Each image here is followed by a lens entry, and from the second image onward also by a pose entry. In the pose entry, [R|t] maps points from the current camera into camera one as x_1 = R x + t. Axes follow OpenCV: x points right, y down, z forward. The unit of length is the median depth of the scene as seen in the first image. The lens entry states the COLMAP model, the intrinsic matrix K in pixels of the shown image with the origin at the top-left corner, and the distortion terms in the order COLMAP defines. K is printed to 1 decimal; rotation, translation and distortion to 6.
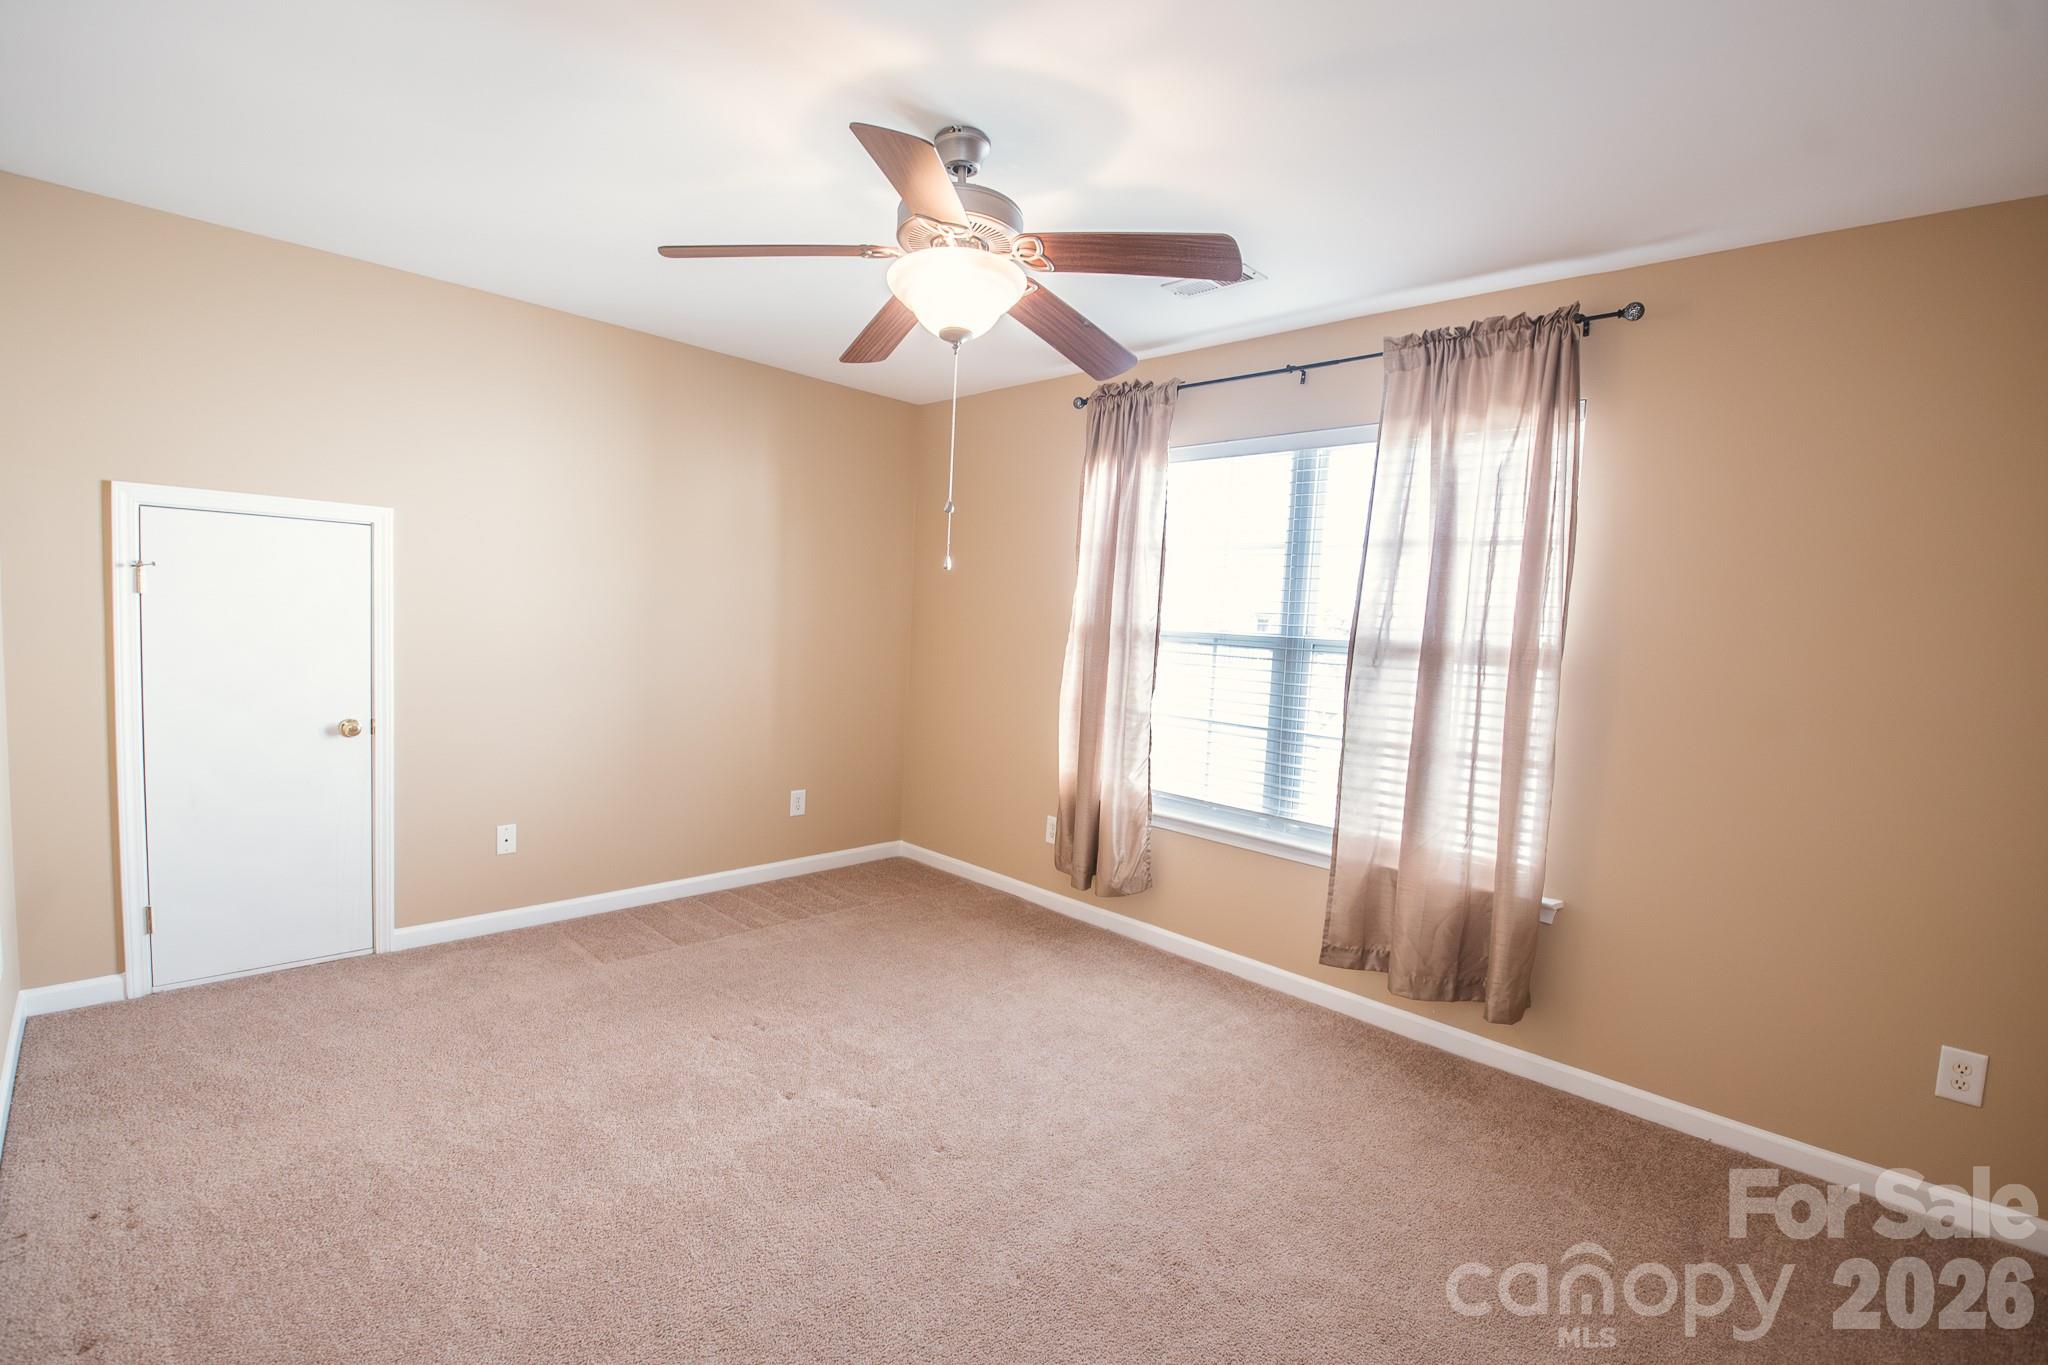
lens RADIAL K [[900.5, 0, 1018.7], [0, 900.5, 681.0], [0, 0, 1]] dist [0.000334, -0.018284]
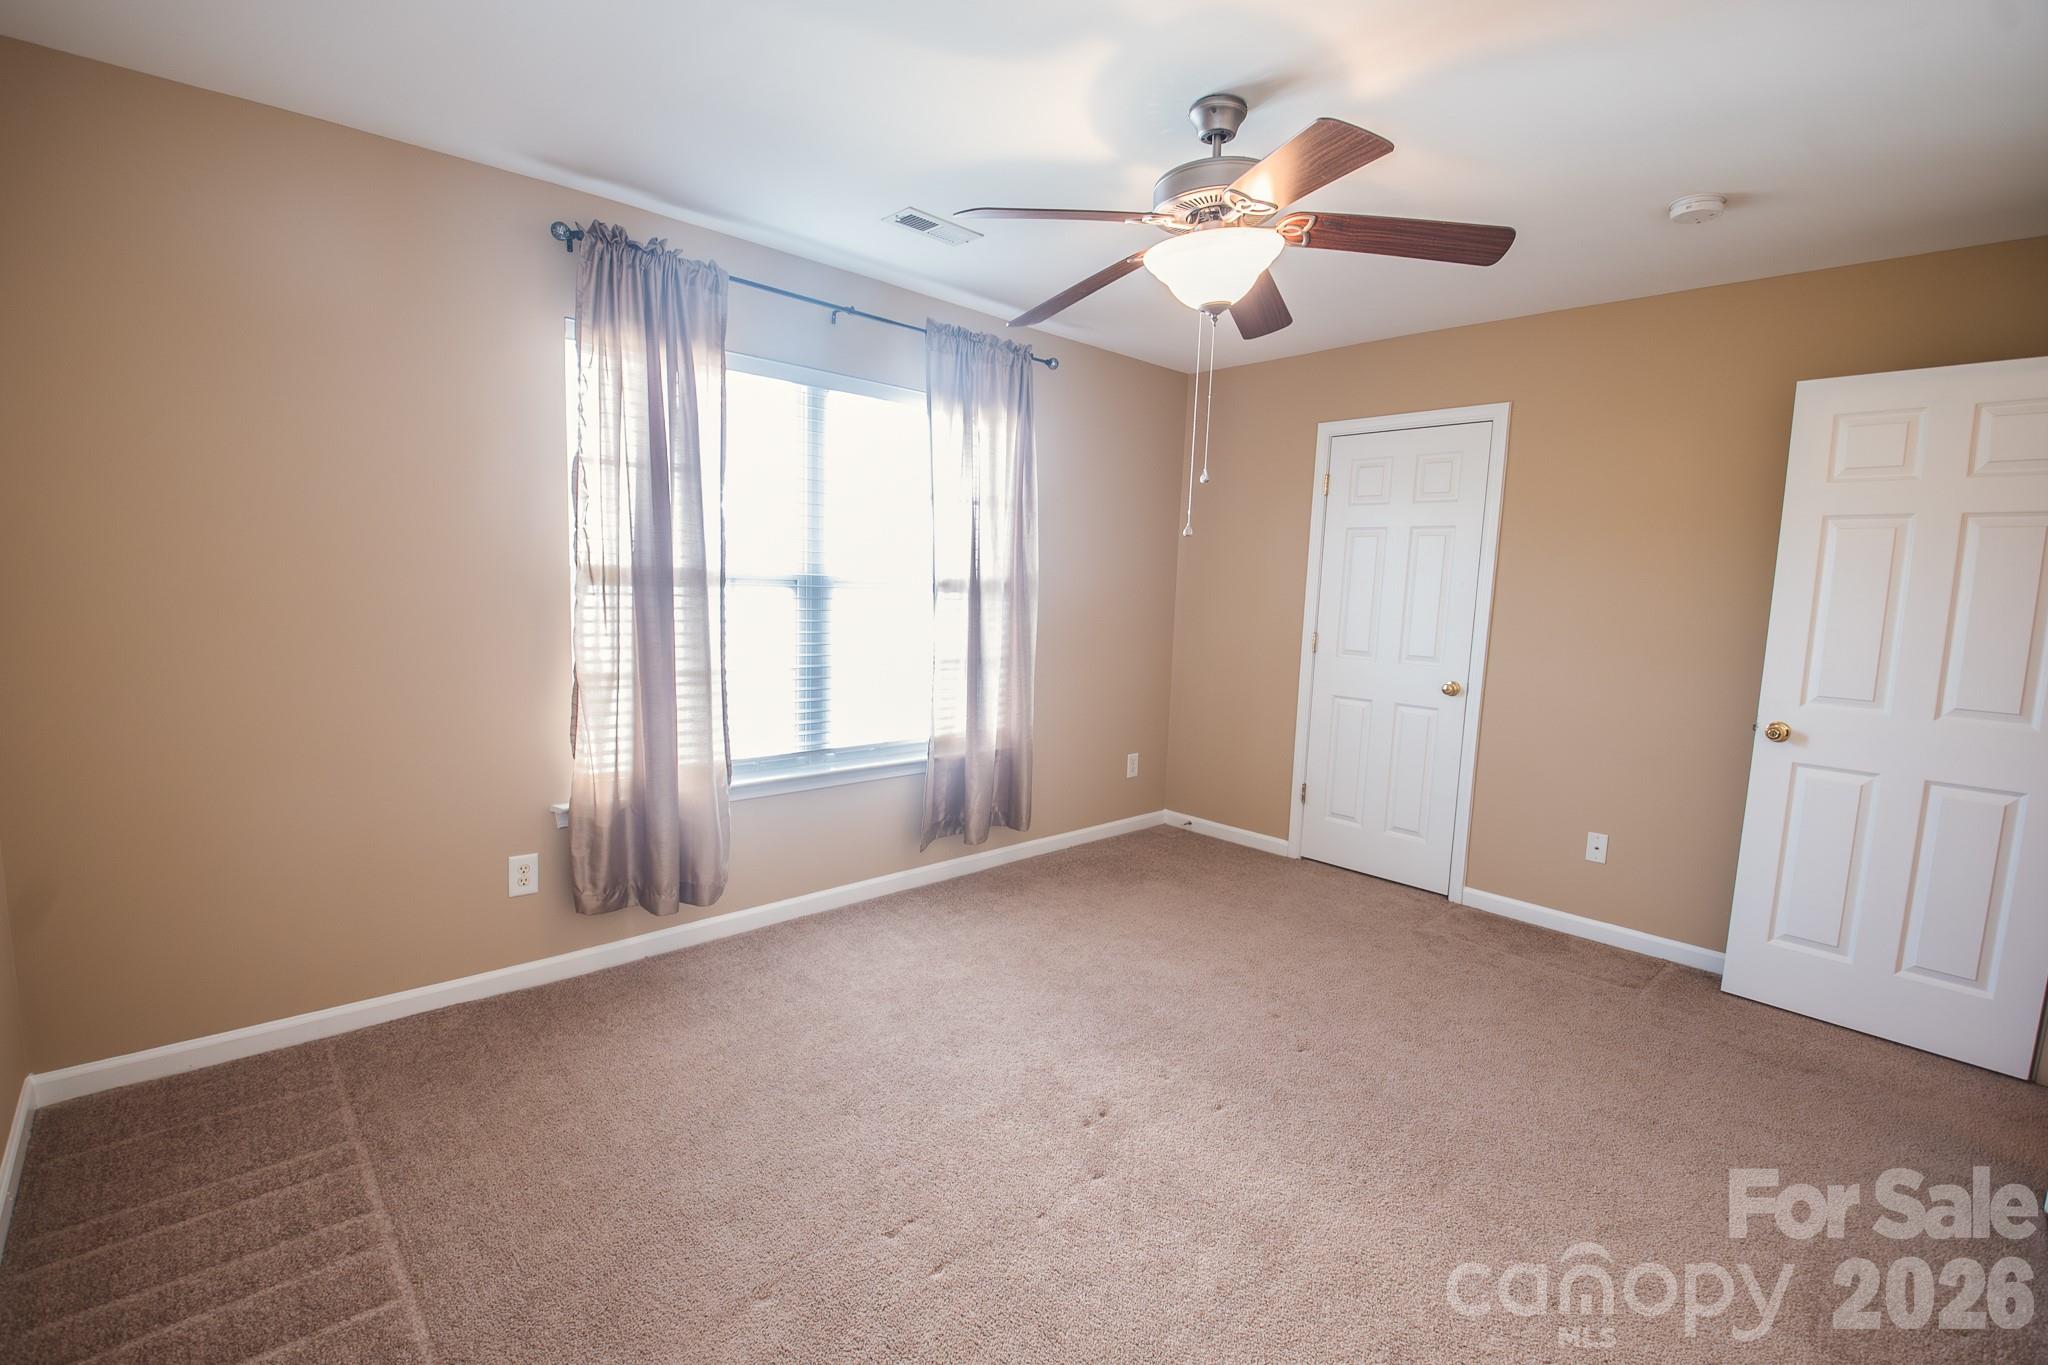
lens RADIAL K [[900.5, 0, 1018.7], [0, 900.5, 681.0], [0, 0, 1]] dist [0.000334, -0.018284]
pose [[0.043954, -0.160748, 0.986016, -0.748641], [0.040019, 0.986461, 0.159037, -0.086724], [-0.998232, 0.032469, 0.049792, 0.760649]]
